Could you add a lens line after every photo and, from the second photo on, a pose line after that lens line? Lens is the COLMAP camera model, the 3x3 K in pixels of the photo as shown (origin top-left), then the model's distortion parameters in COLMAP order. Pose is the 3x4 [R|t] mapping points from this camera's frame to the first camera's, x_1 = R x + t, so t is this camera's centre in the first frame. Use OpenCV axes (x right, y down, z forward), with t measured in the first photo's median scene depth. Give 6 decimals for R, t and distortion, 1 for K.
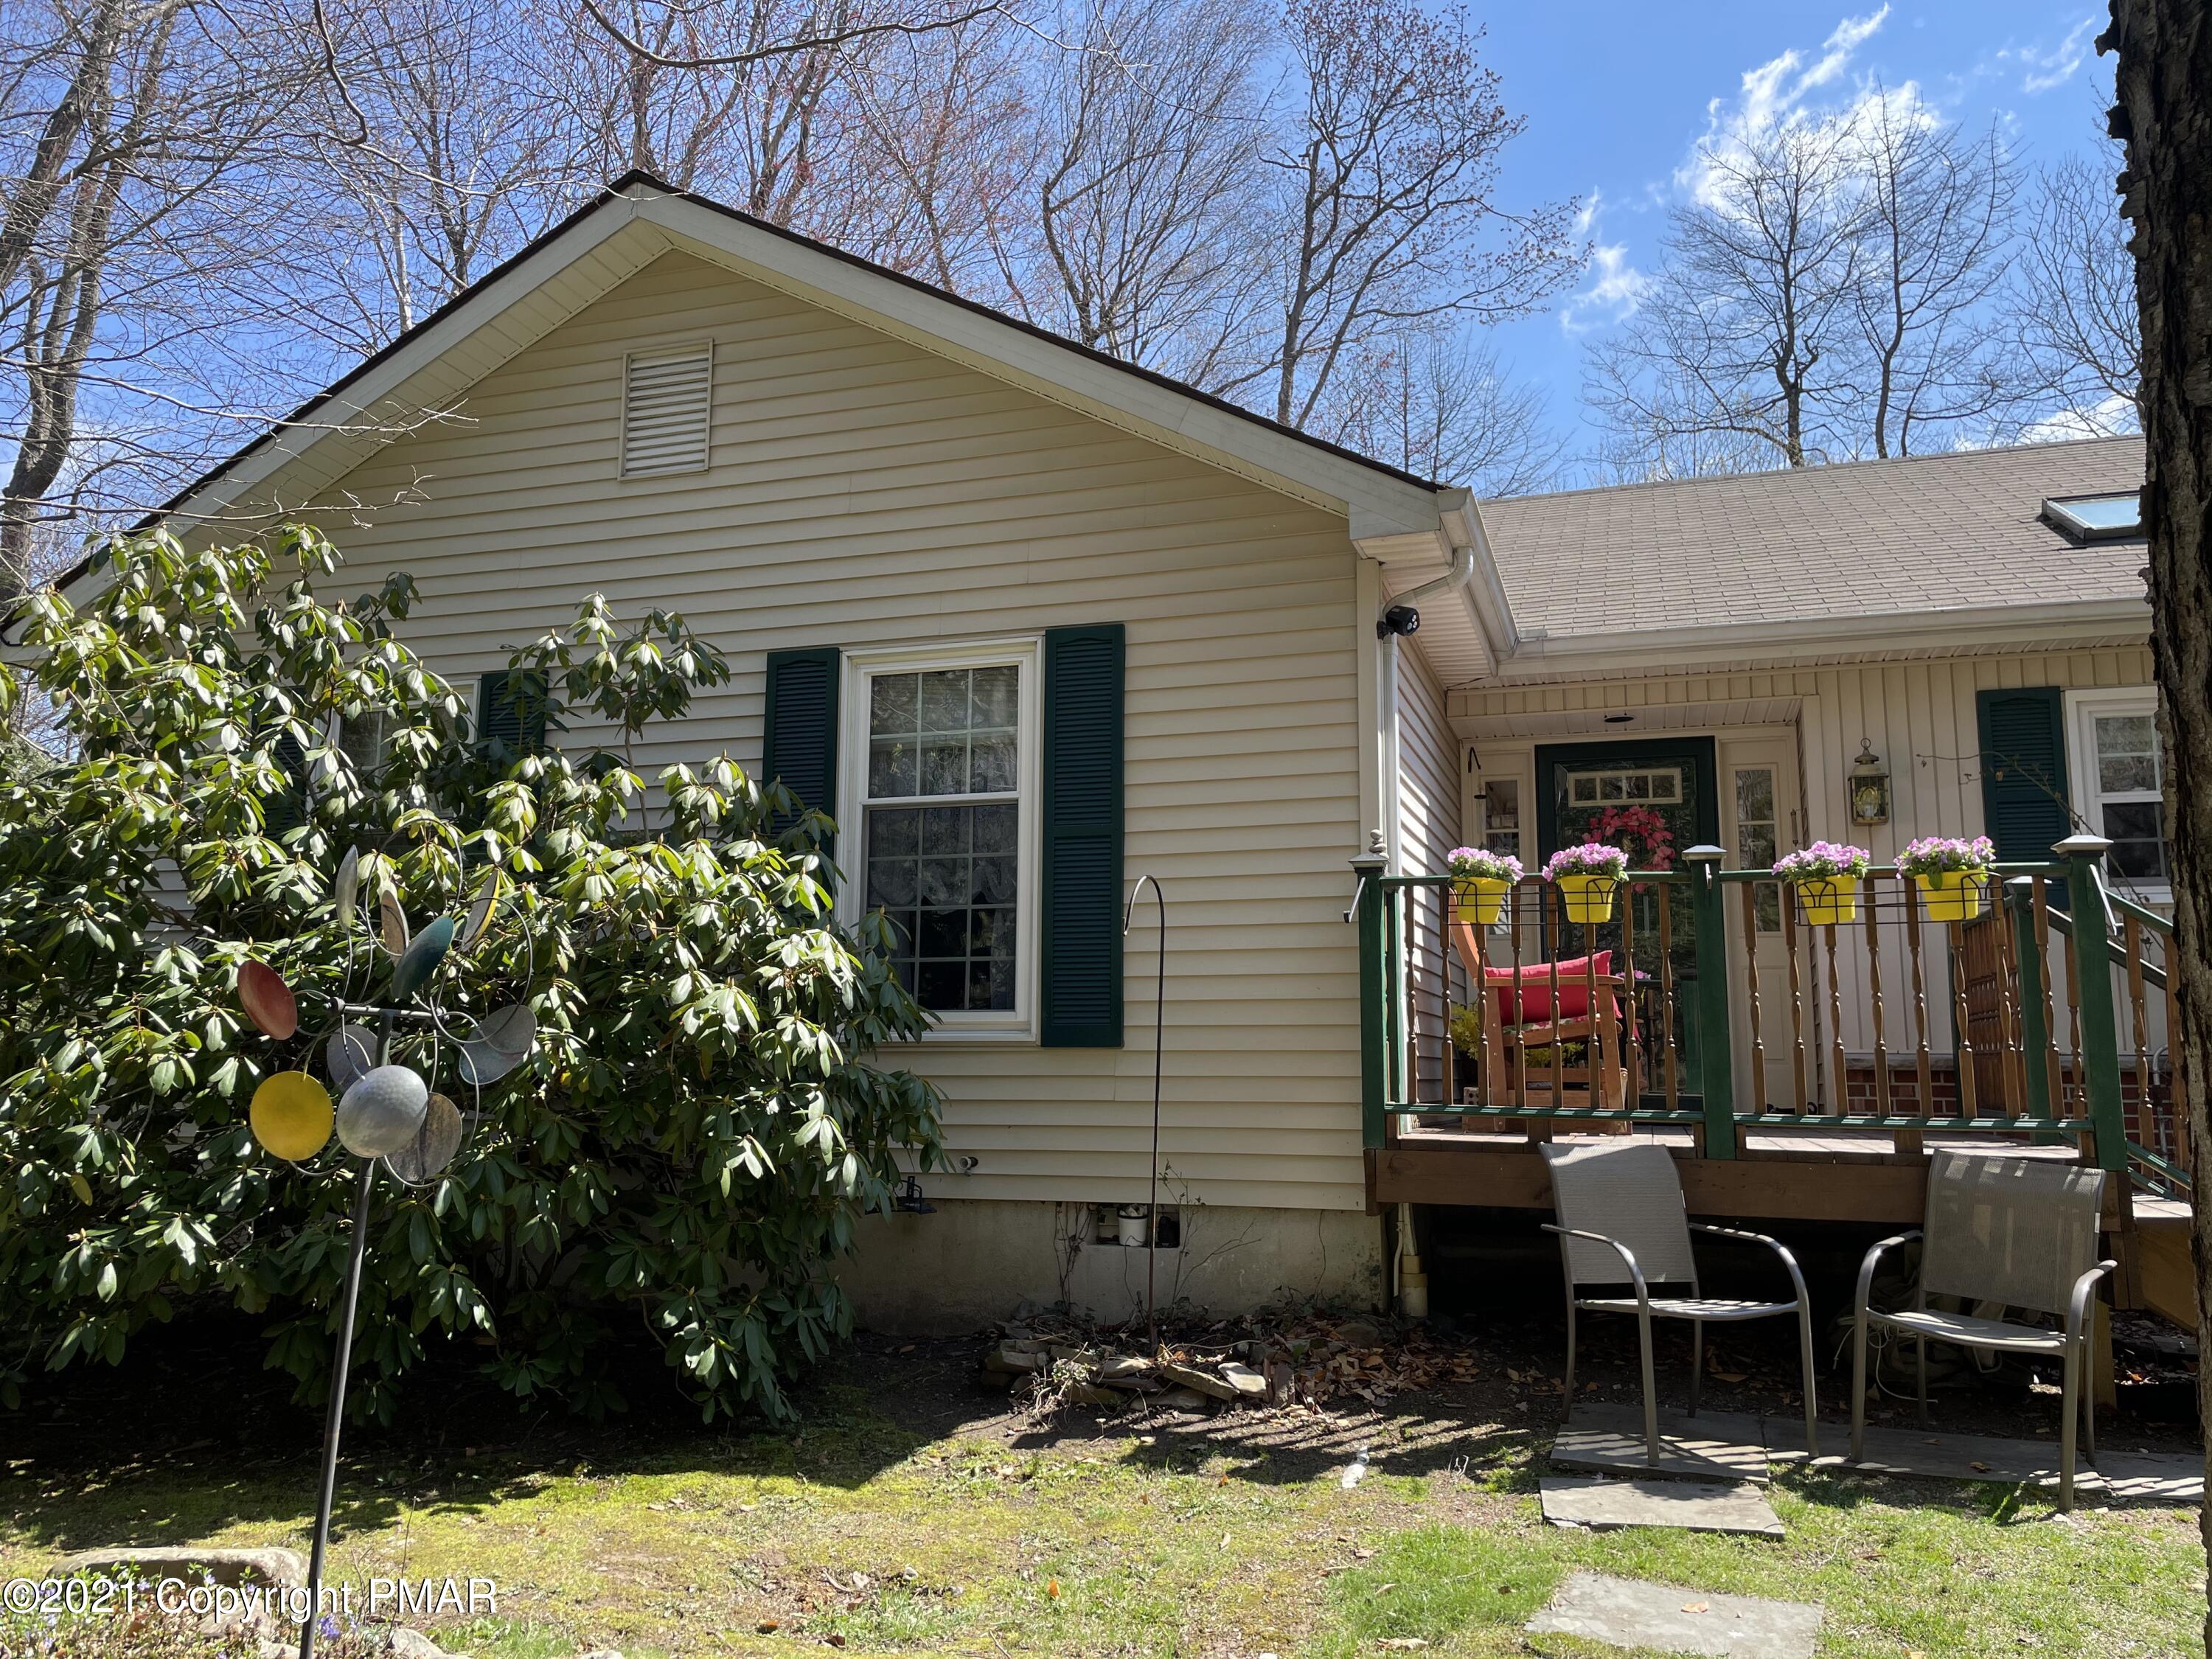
lens RADIAL K [[1646.4, 0, 1109.5], [0, 1646.4, 821.0], [0, 0, 1]] dist [0.082482, -0.136897]
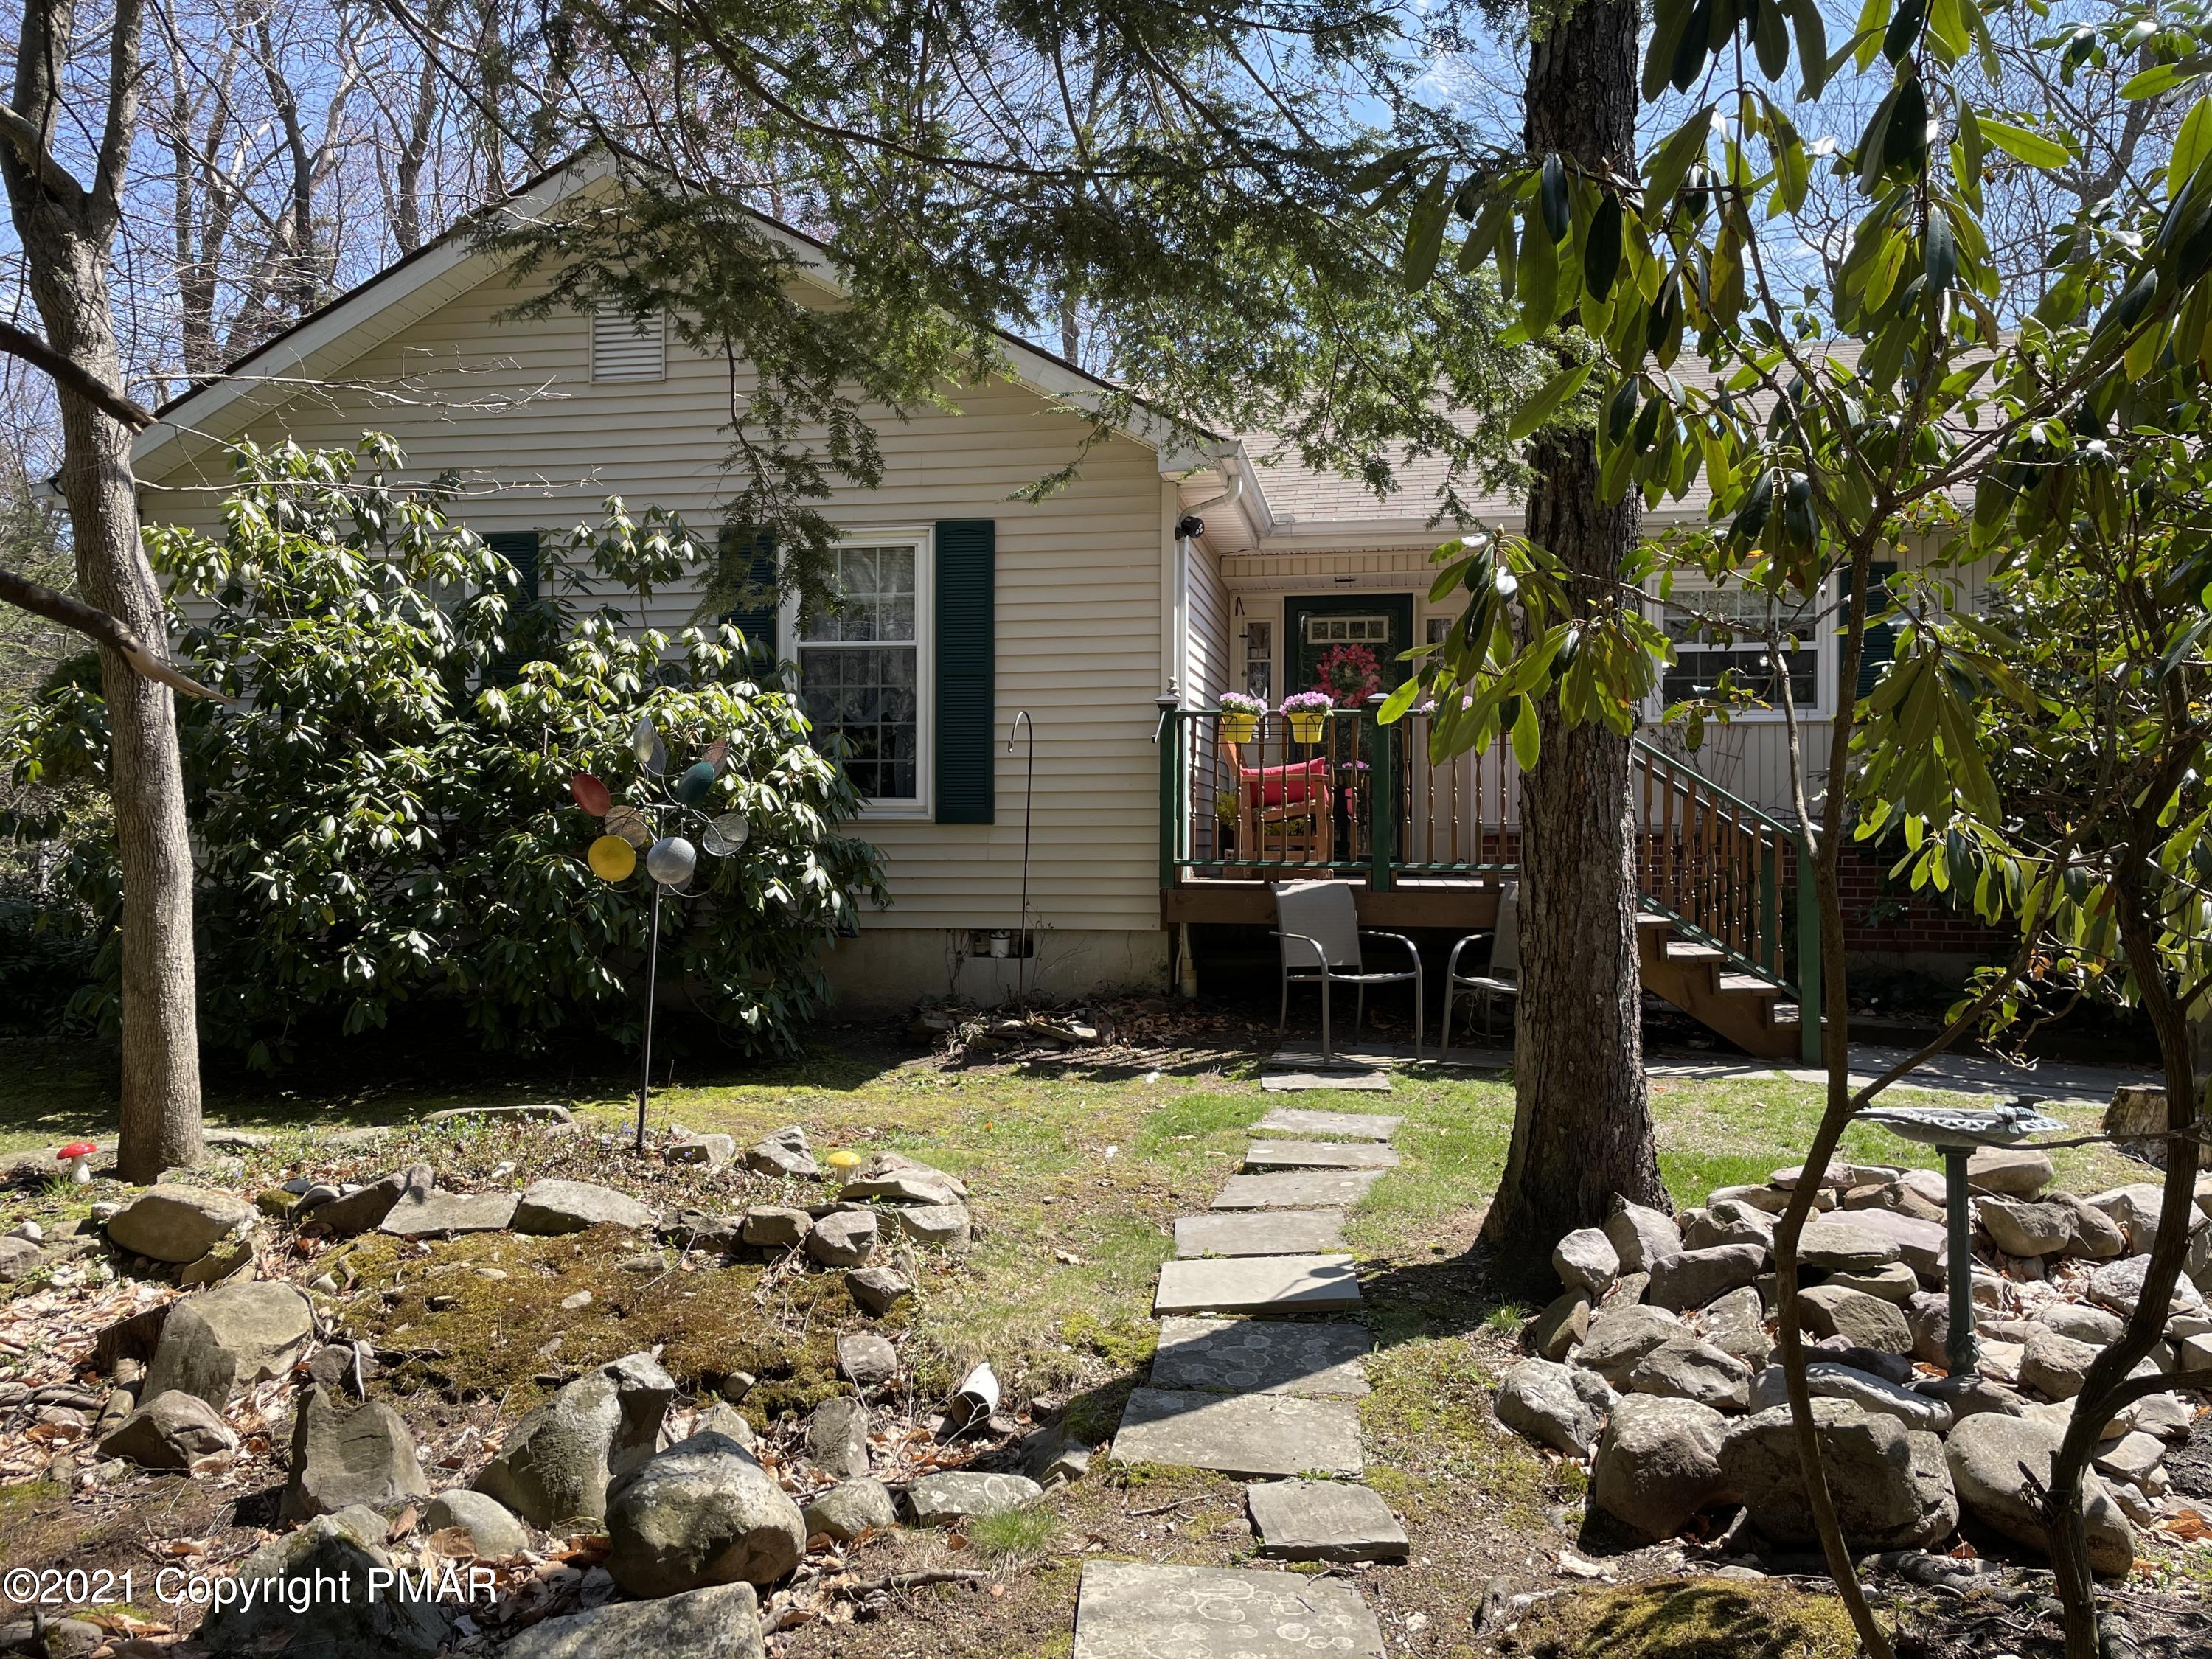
lens RADIAL K [[1646.4, 0, 1109.5], [0, 1646.4, 821.0], [0, 0, 1]] dist [0.082482, -0.136897]
pose [[0.990428, -0.000211, 0.138033, -0.102975], [-0.018529, 0.990745, 0.134468, -0.068189], [-0.136784, -0.135739, 0.981257, -0.481142]]
